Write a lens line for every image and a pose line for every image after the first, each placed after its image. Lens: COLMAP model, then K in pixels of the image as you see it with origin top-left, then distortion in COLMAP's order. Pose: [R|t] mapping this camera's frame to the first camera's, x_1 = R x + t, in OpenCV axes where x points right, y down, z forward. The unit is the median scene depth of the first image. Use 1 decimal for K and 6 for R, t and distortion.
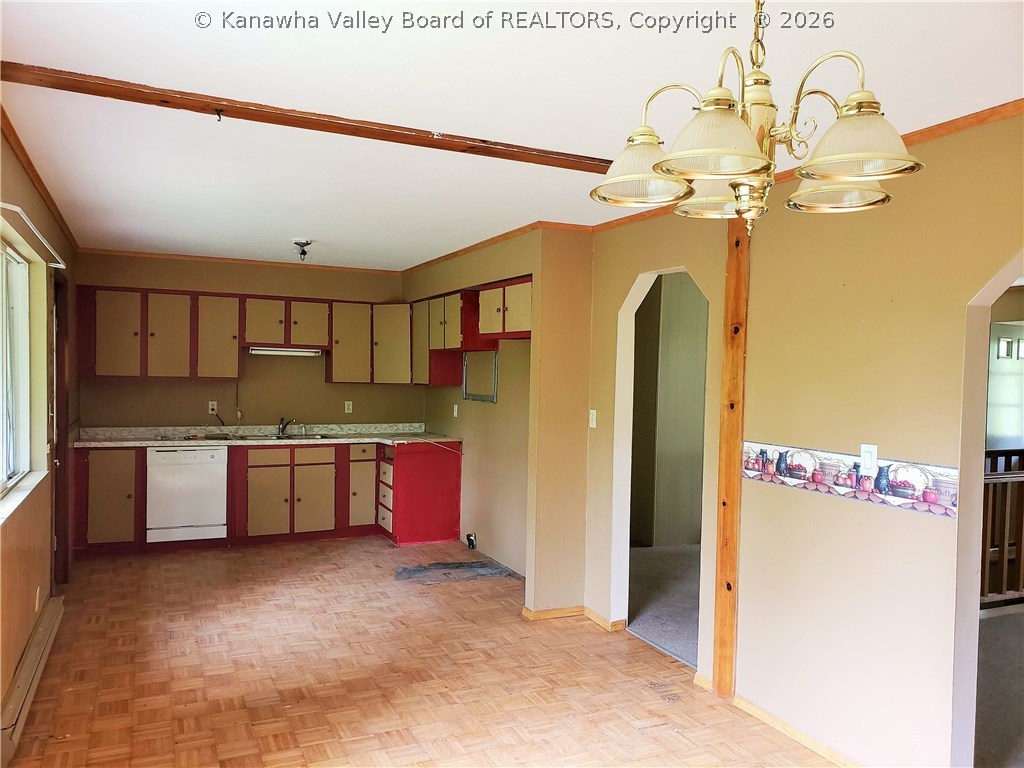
lens RADIAL K [[804.6, 0, 511.8], [0, 804.6, 407.1], [0, 0, 1]] dist [0.109405, -0.107297]
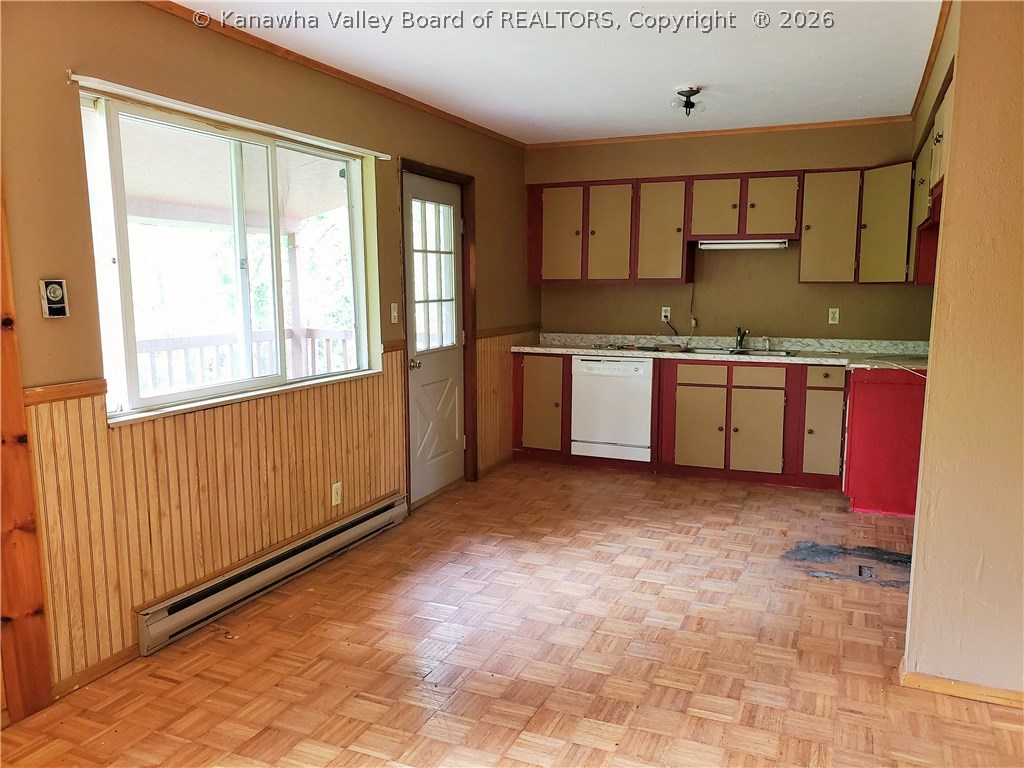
lens RADIAL K [[804.6, 0, 511.8], [0, 804.6, 407.1], [0, 0, 1]] dist [0.109405, -0.107297]
pose [[0.673599, 0.099544, -0.732363, 0.186750], [-0.021056, 0.993071, 0.115614, 0.002995], [0.738797, -0.062457, 0.671028, 0.311647]]
